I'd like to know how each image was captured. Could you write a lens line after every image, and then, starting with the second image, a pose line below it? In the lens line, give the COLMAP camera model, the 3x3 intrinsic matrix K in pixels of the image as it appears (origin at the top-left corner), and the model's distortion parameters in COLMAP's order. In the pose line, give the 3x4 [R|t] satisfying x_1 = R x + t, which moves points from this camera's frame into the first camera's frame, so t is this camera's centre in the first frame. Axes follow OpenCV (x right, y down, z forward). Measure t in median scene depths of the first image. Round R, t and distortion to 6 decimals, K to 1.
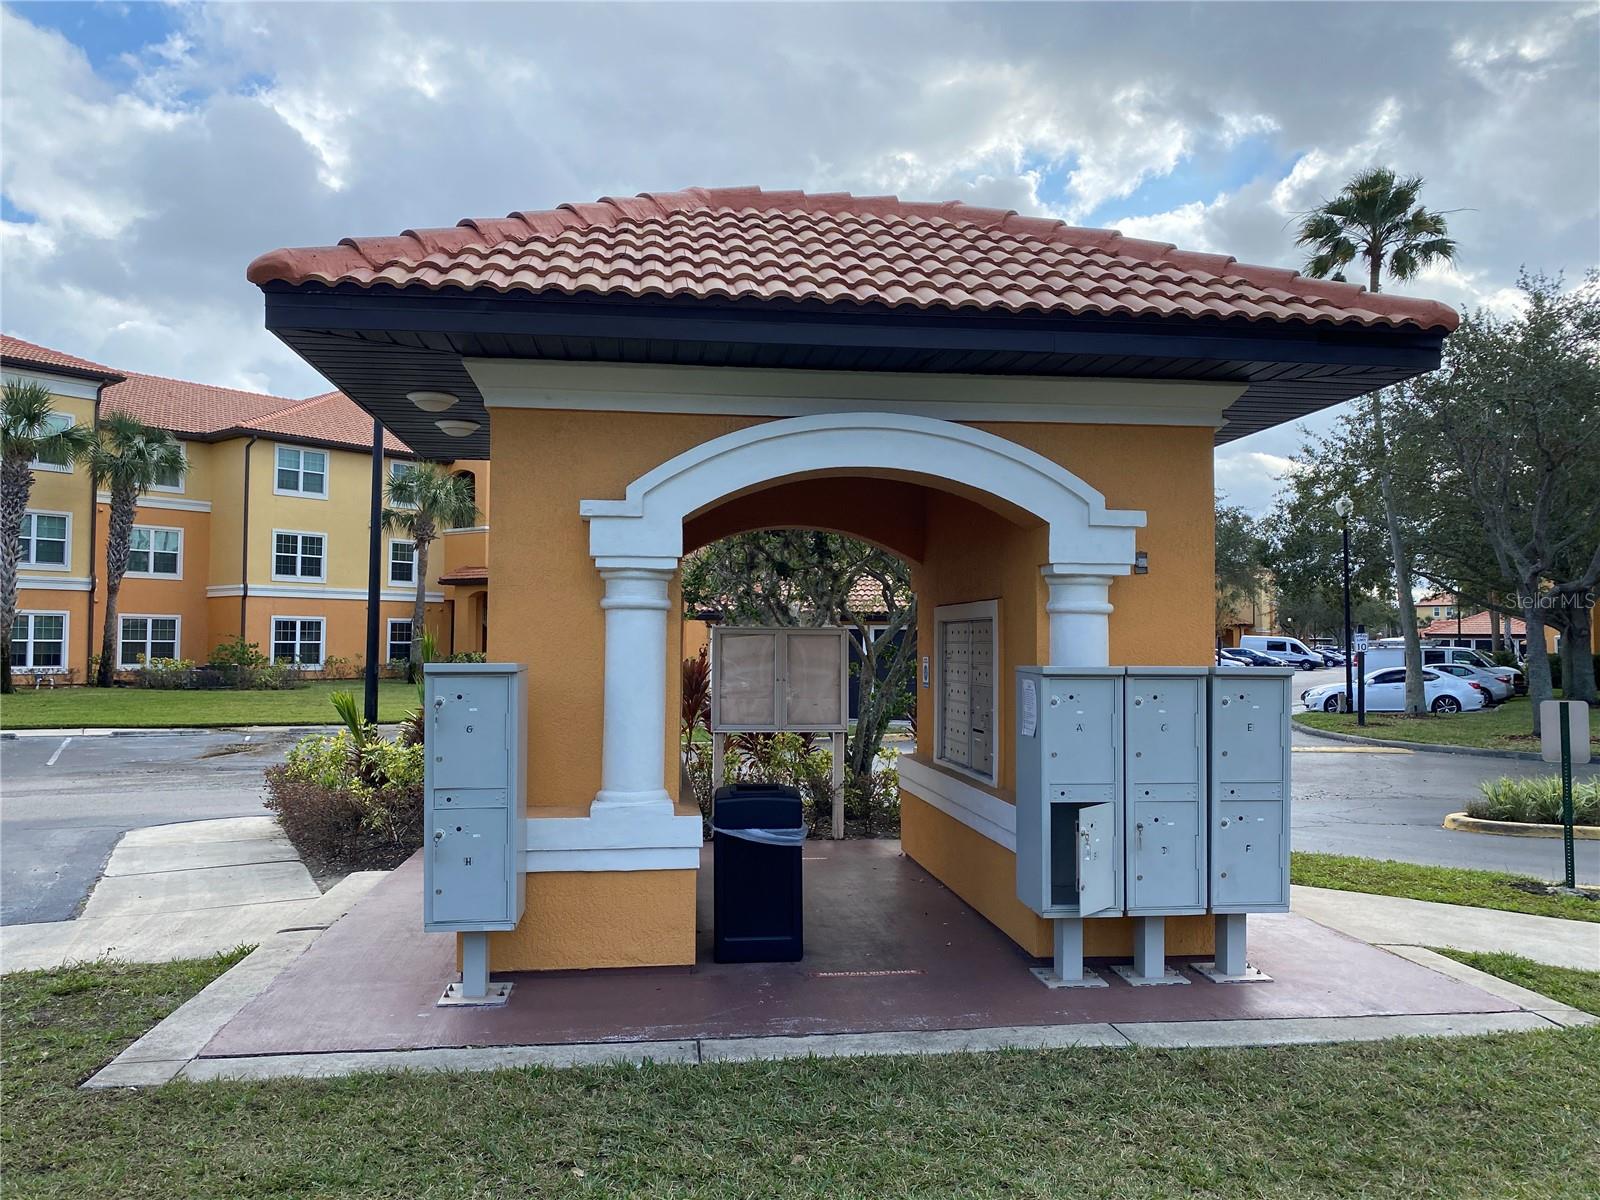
lens RADIAL K [[1215.3, 0, 799.6], [0, 1215.3, 600.6], [0, 0, 1]] dist [0.000056, -0.000473]
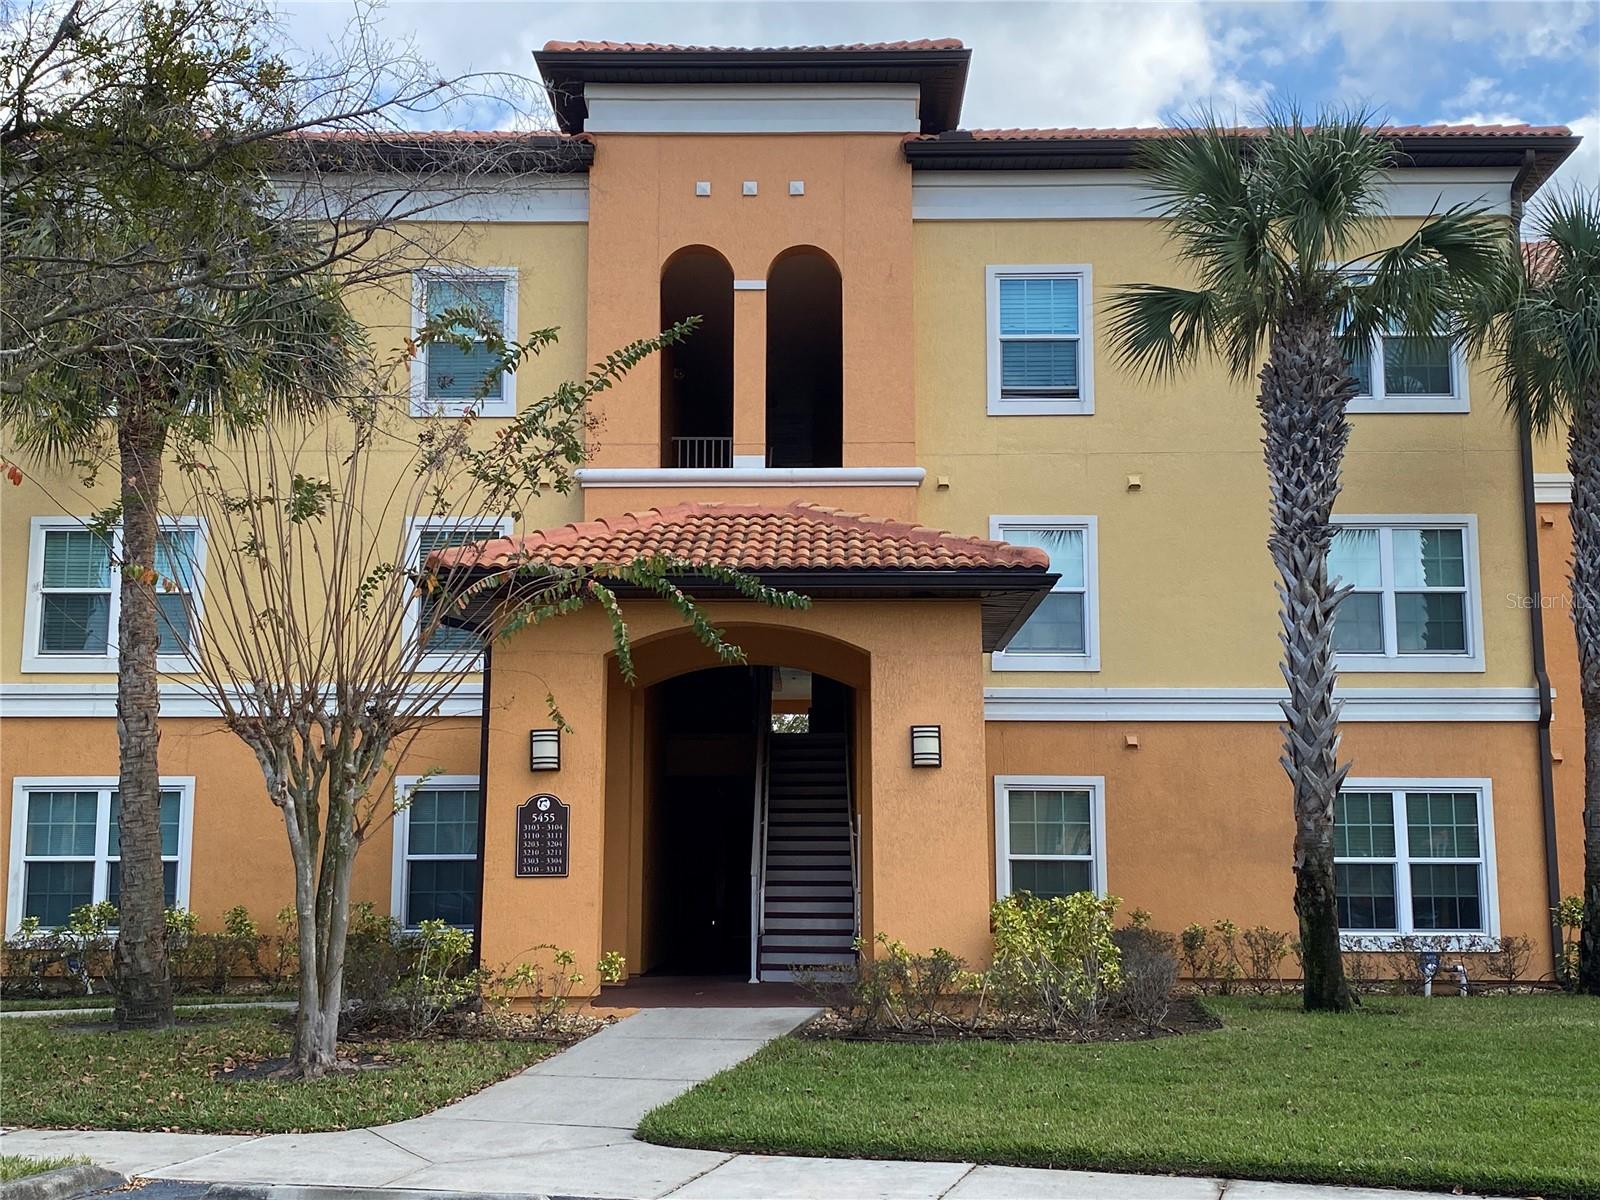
lens RADIAL K [[1916.0, 0, 799.8], [0, 1916.0, 601.5], [0, 0, 1]] dist [0.042392, 0.000000]
pose [[0.621128, -0.124535, -0.773751, -0.276366], [0.031772, 0.990484, -0.133914, 0.027184], [0.783064, 0.058594, 0.619174, 0.478306]]
